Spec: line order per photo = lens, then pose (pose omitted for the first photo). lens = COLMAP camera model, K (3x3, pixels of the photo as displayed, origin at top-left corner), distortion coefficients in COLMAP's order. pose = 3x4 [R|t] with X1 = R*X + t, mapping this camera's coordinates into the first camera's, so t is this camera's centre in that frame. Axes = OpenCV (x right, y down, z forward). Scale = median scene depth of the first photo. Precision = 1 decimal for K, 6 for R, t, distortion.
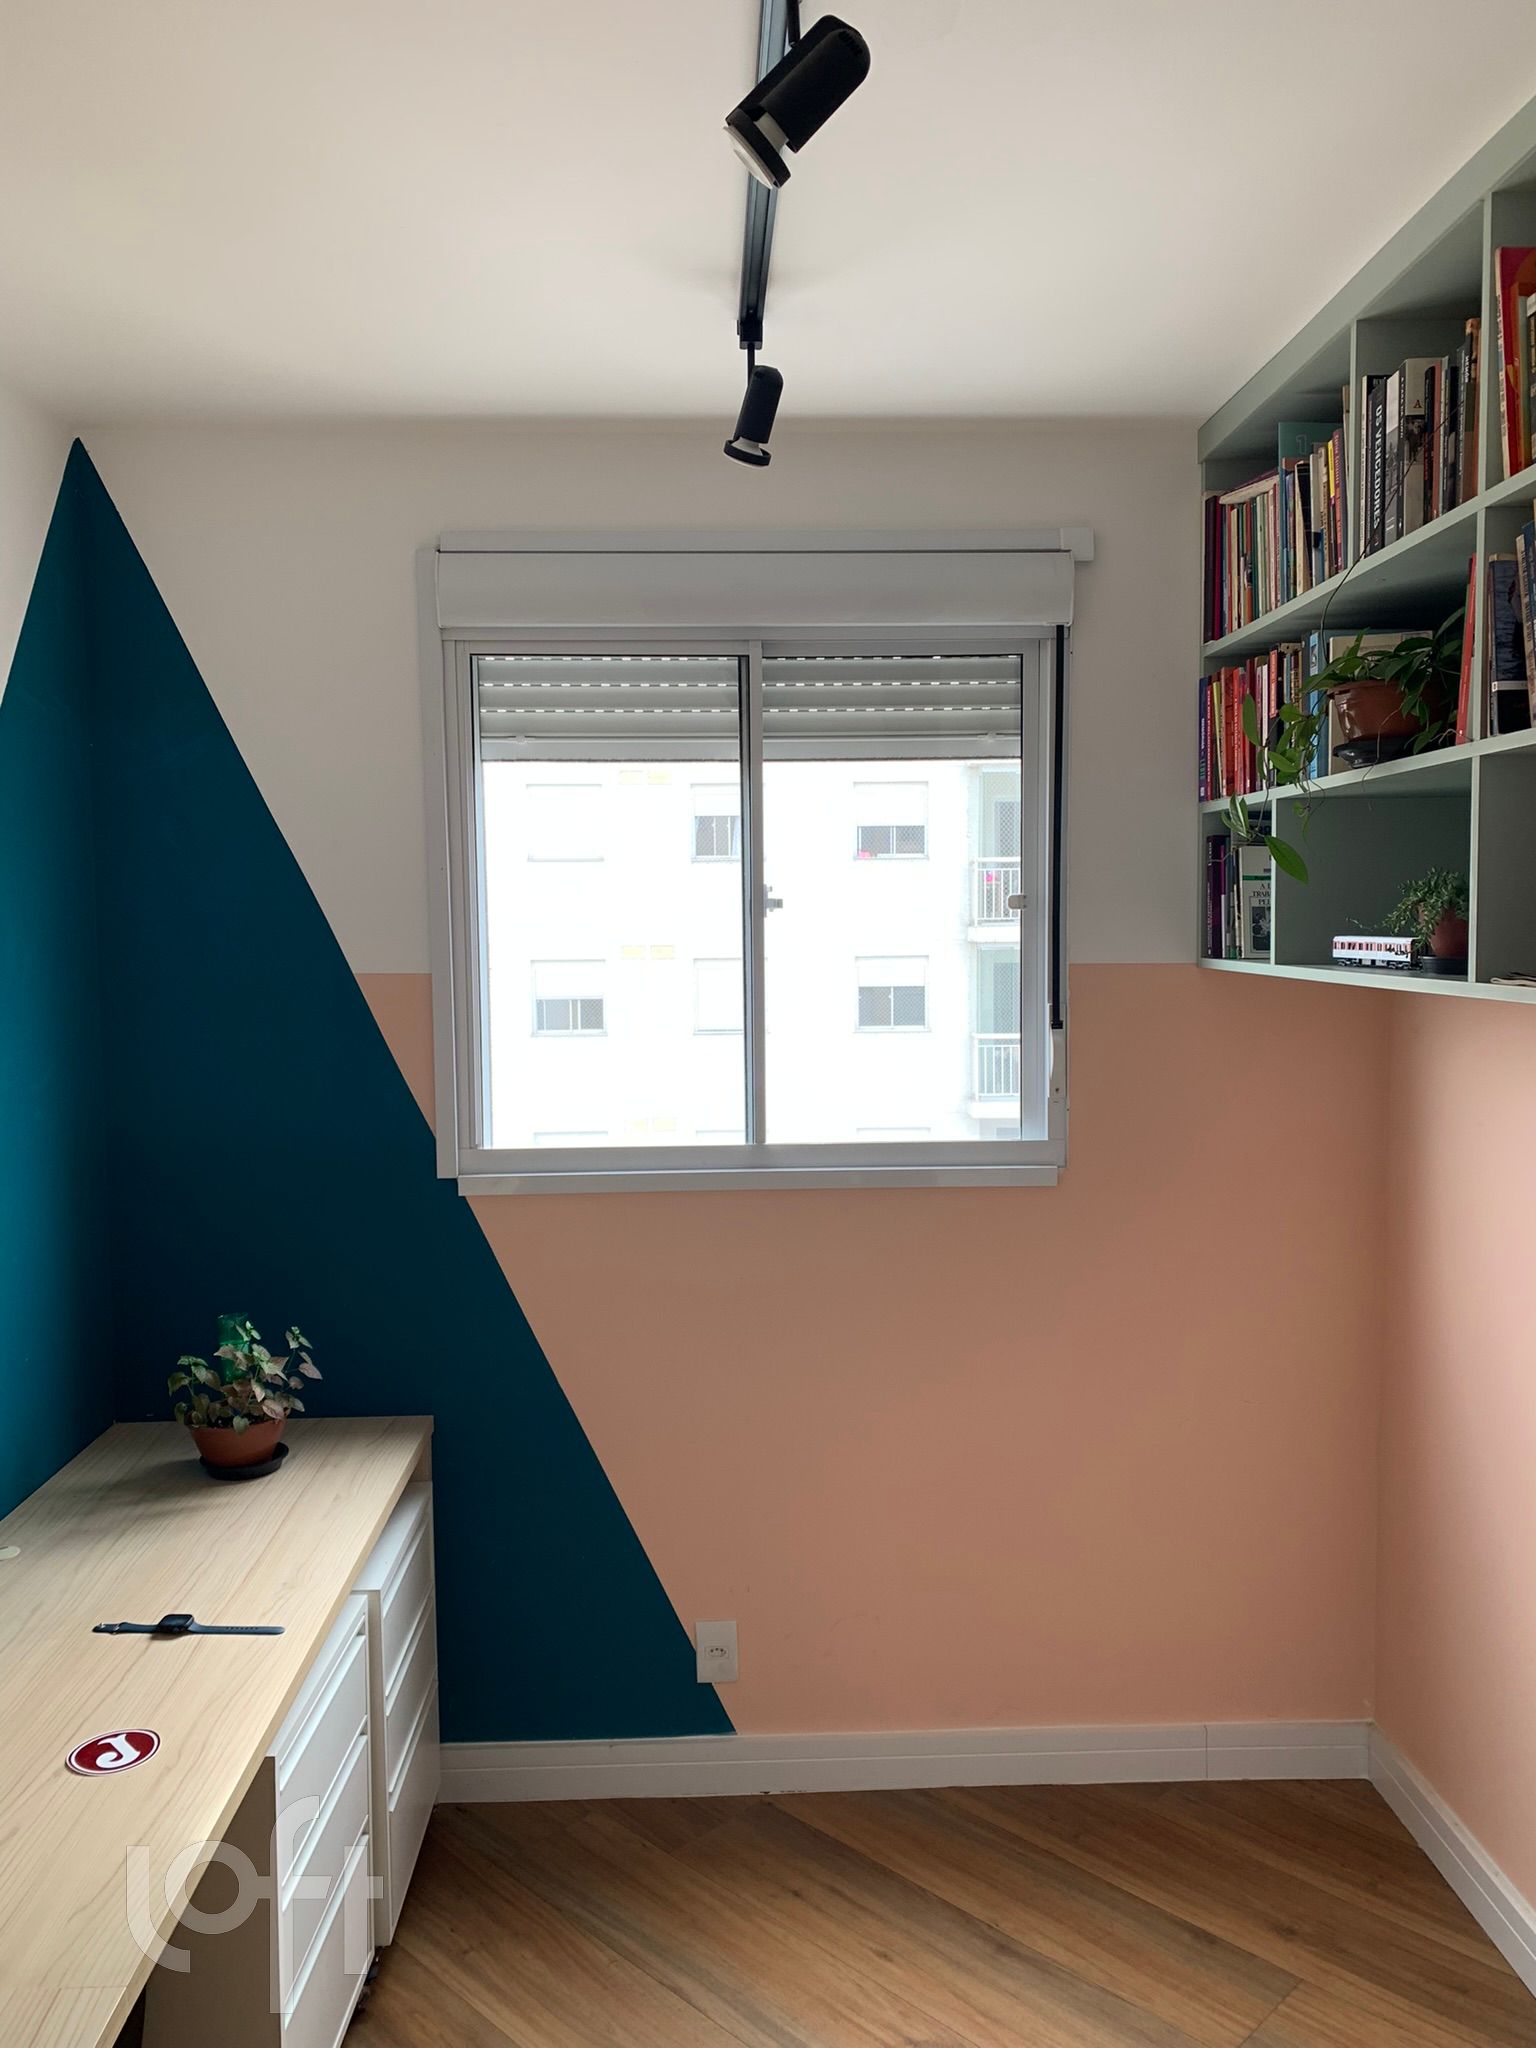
lens RADIAL K [[1584.1, 0, 768.0], [0, 1584.1, 1024.0], [0, 0, 1]] dist [0.020129, -0.000822]
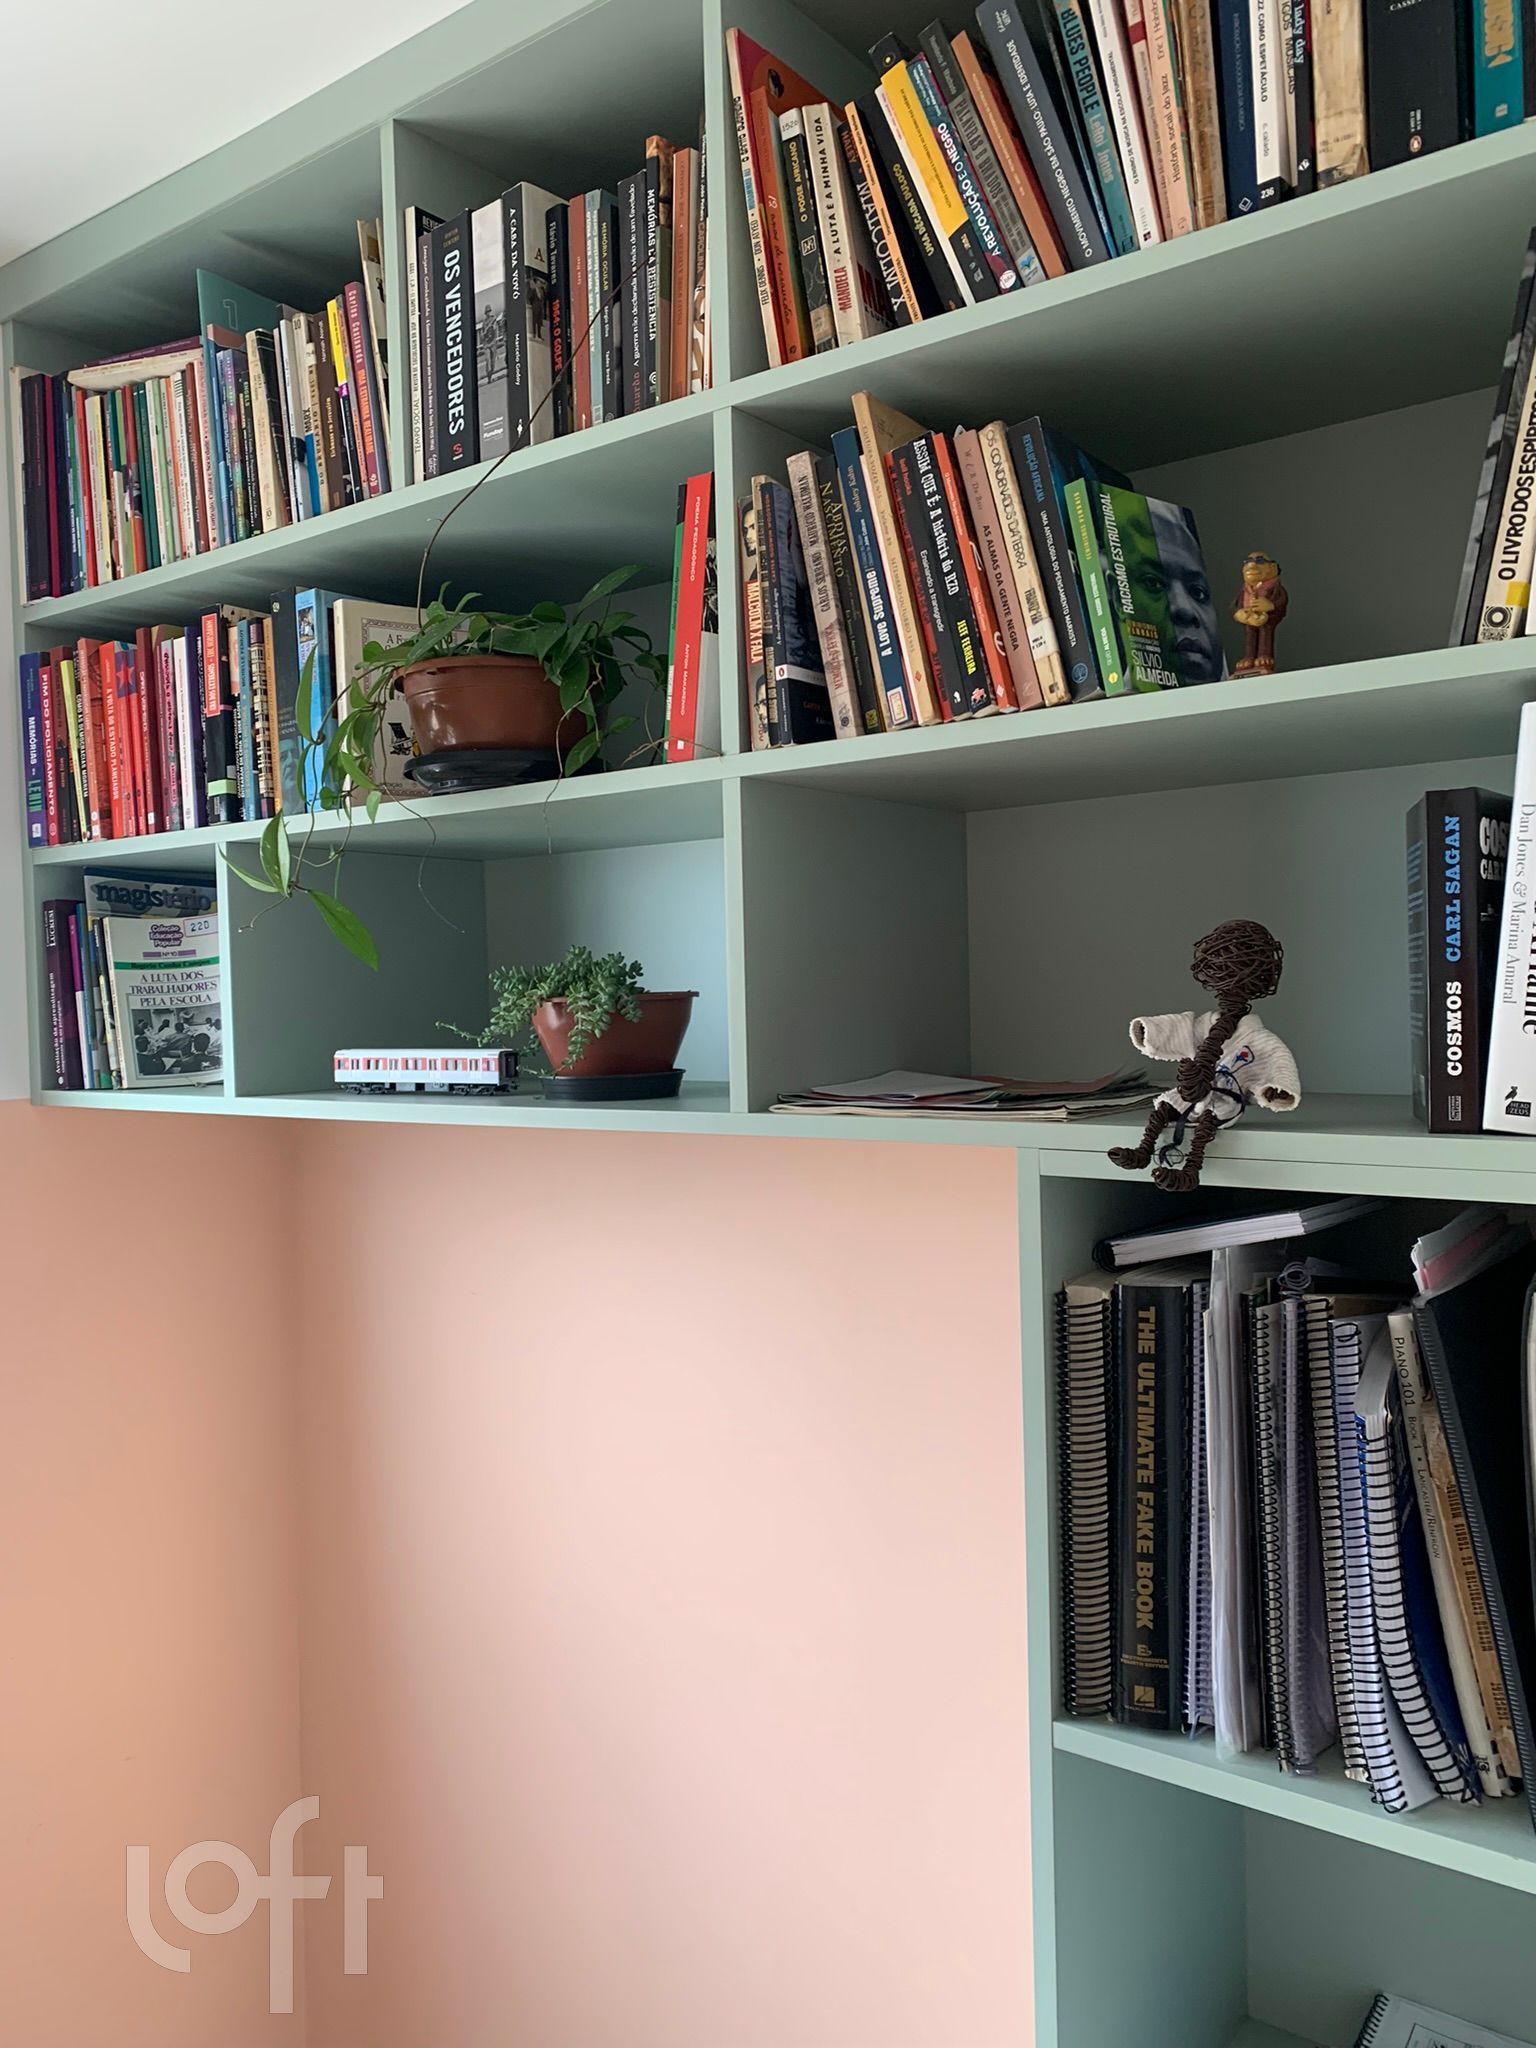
lens RADIAL K [[1515.3, 0, 768.0], [0, 1515.3, 1024.0], [0, 0, 1]] dist [0.073367, -0.105987]
pose [[0.612766, -0.018293, 0.790053, -0.040451], [0.071160, 0.996948, -0.032108, -0.032719], [-0.787054, 0.075895, 0.612197, 0.462444]]
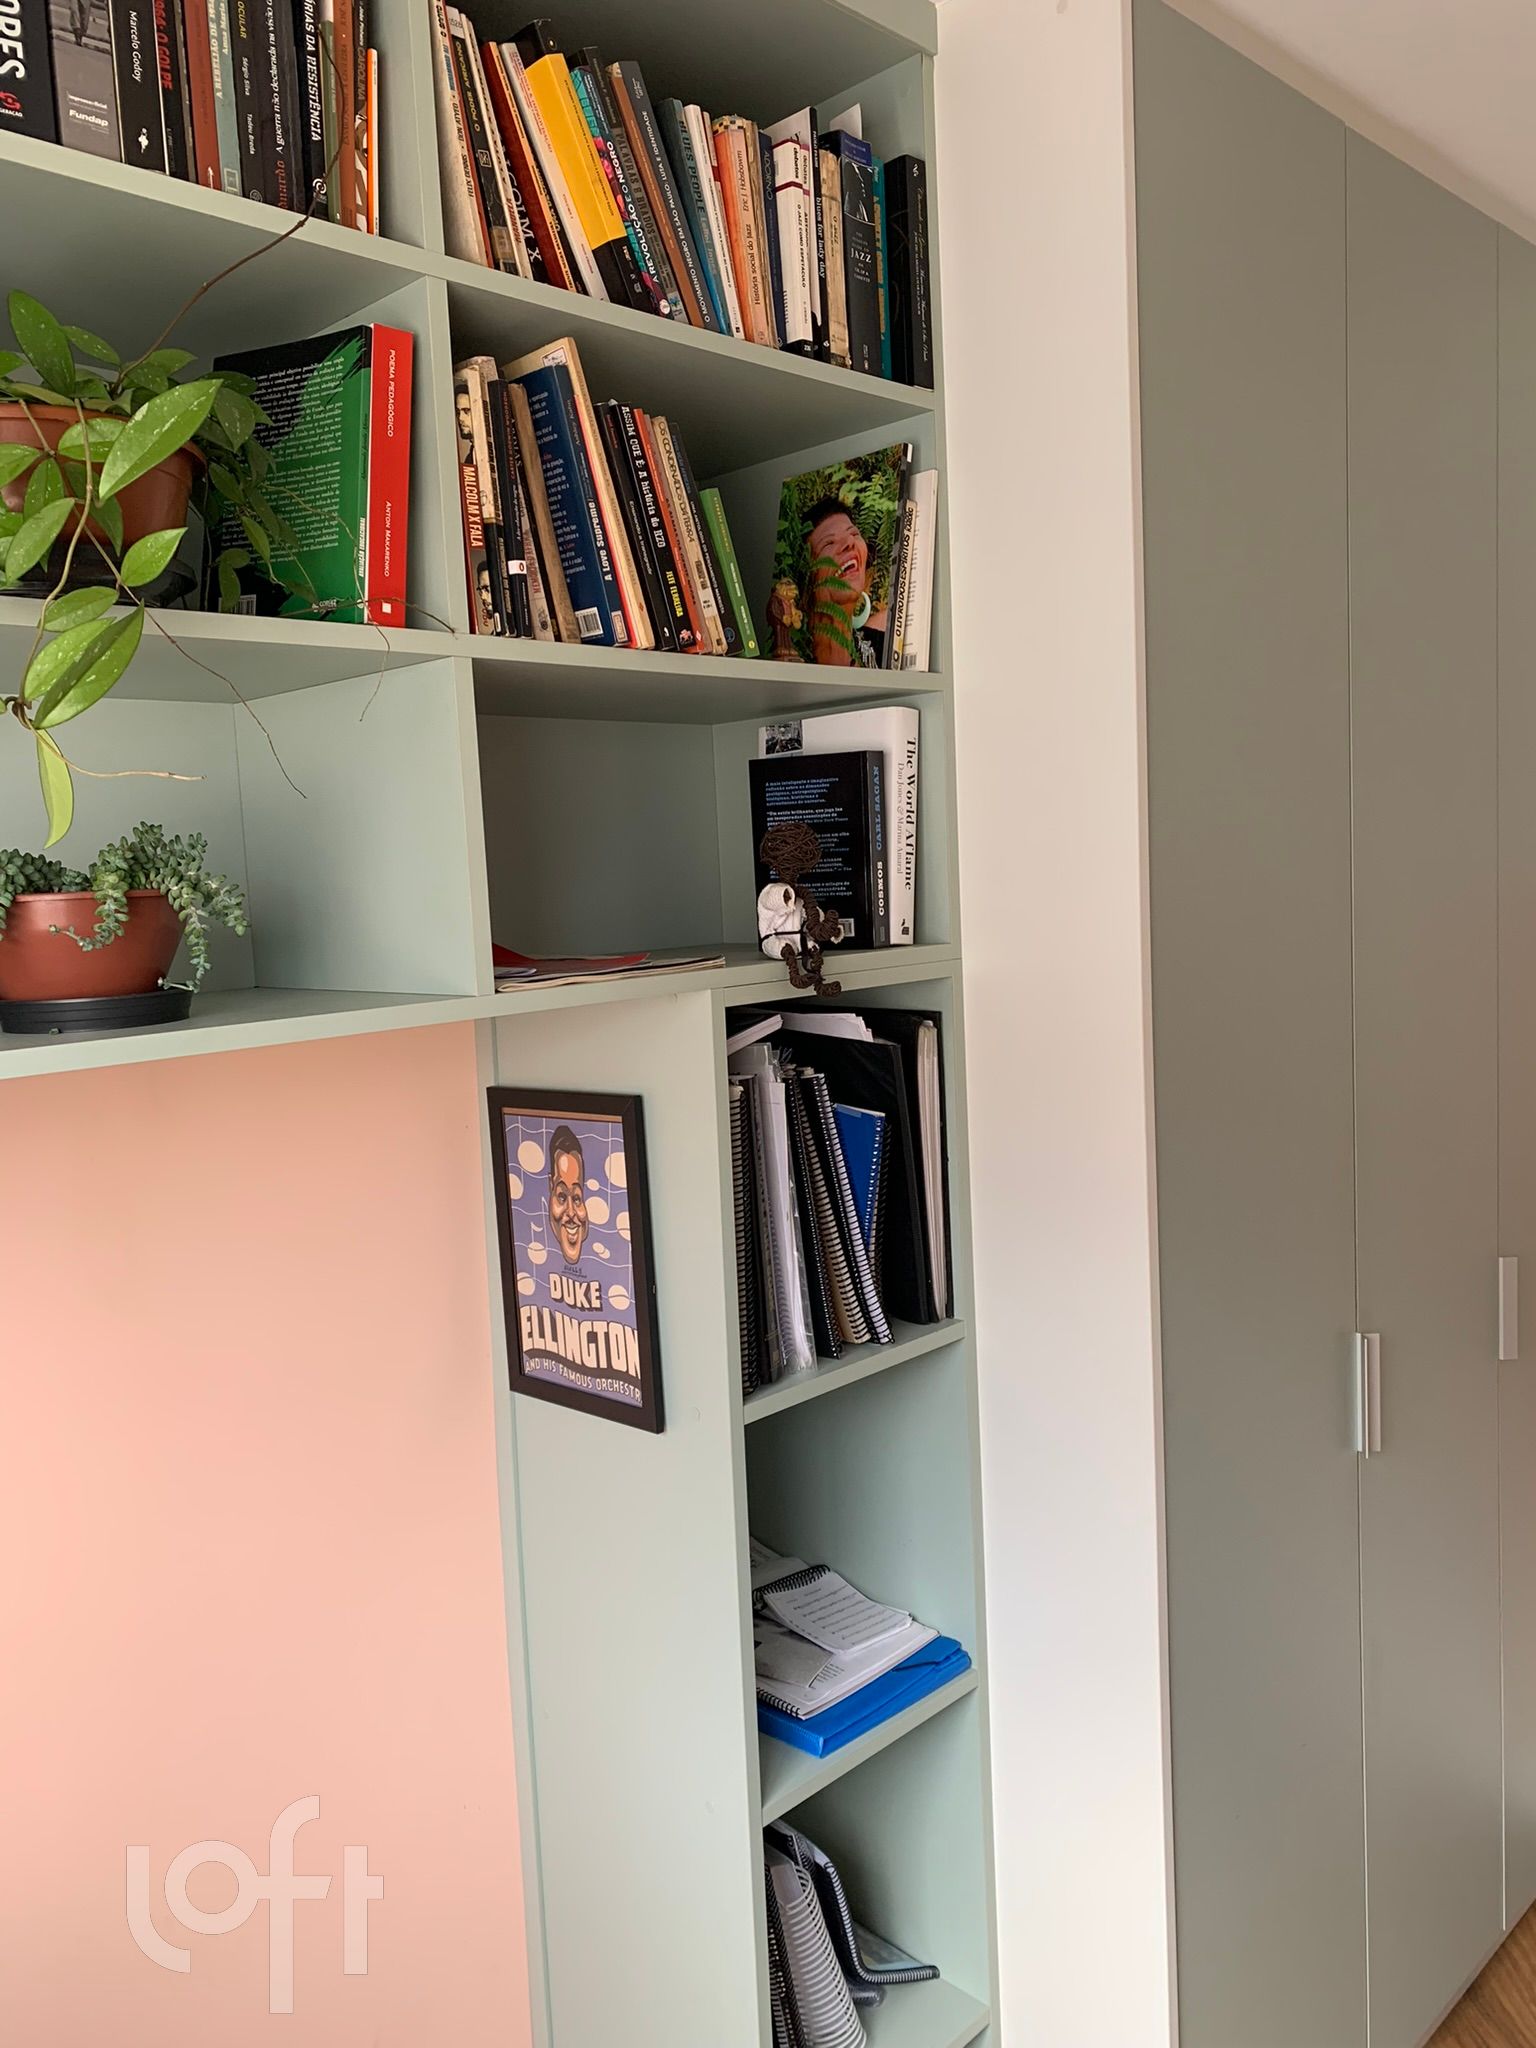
lens RADIAL K [[1515.3, 0, 768.0], [0, 1515.3, 1024.0], [0, 0, 1]] dist [0.073367, -0.105987]
pose [[-0.679544, -0.021947, 0.733307, -0.085225], [0.111056, 0.984956, 0.132393, -0.064583], [-0.725181, 0.171405, -0.666883, 1.010664]]
